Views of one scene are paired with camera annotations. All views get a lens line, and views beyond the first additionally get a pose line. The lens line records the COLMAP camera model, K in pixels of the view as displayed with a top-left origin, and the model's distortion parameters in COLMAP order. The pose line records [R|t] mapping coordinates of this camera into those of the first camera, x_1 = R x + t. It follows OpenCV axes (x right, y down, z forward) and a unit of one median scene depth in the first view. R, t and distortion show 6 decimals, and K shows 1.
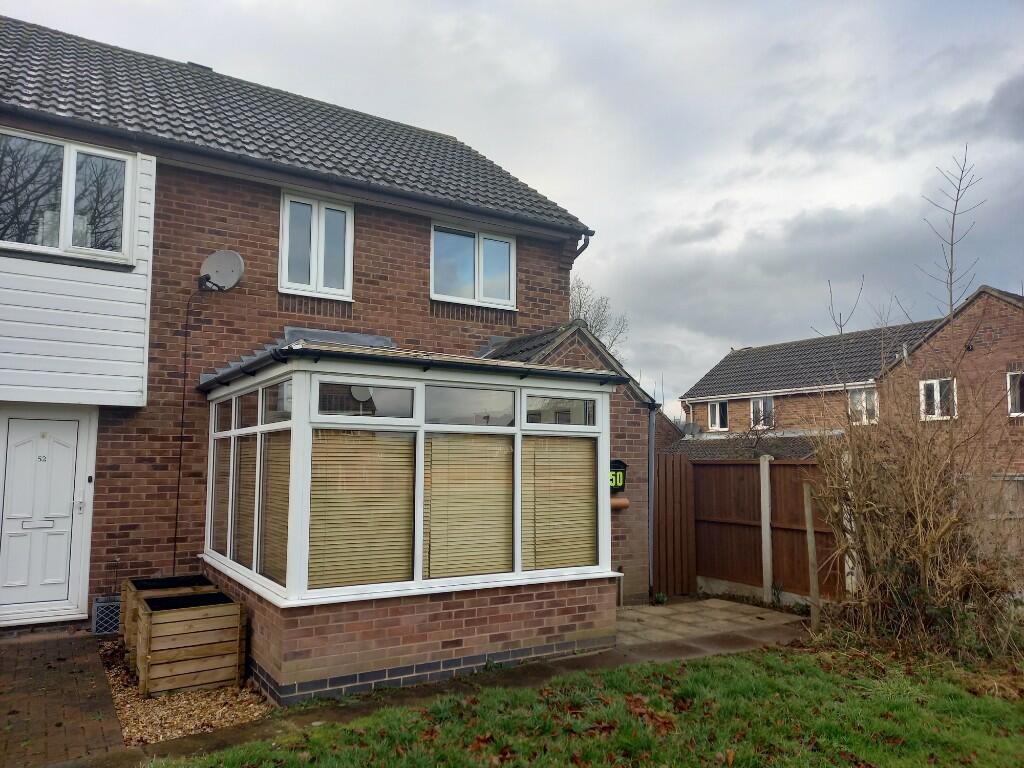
lens RADIAL K [[738.6, 0, 511.0], [0, 738.6, 382.1], [0, 0, 1]] dist [0.043383, -0.012714]
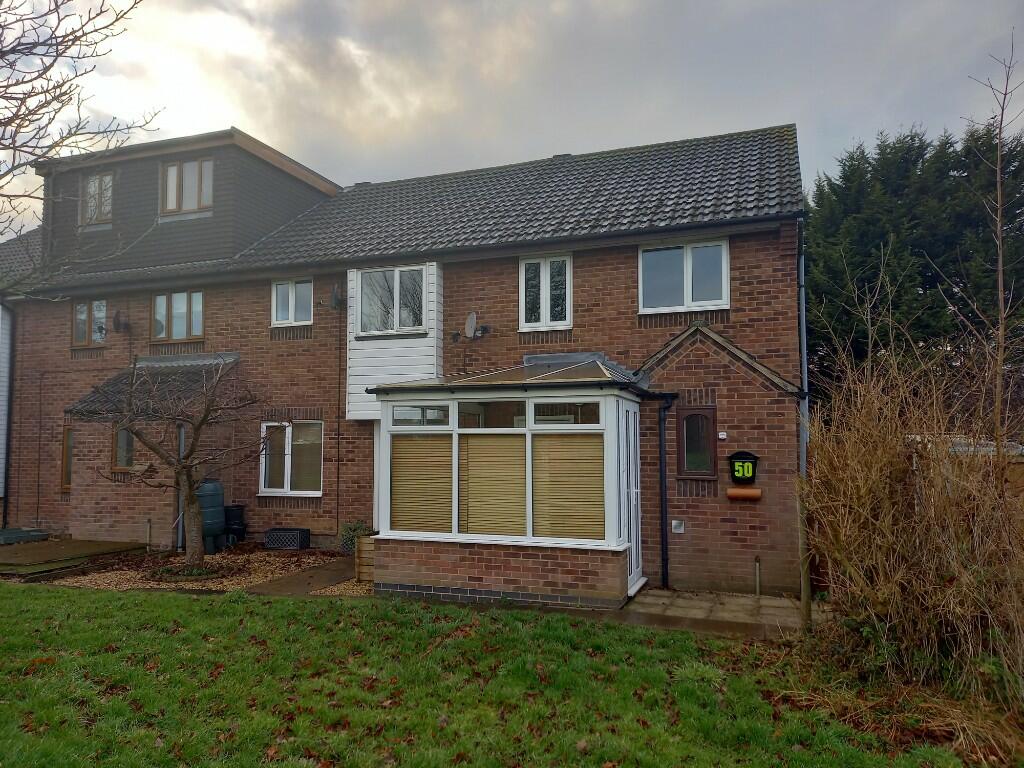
lens RADIAL K [[738.6, 0, 506.1], [0, 738.6, 391.6], [0, 0, 1]] dist [0.043383, -0.012714]
pose [[0.615698, -0.066973, -0.785131, 0.857030], [0.089591, 0.995870, -0.014692, 0.010411], [0.782873, -0.061295, 0.619155, 0.131000]]
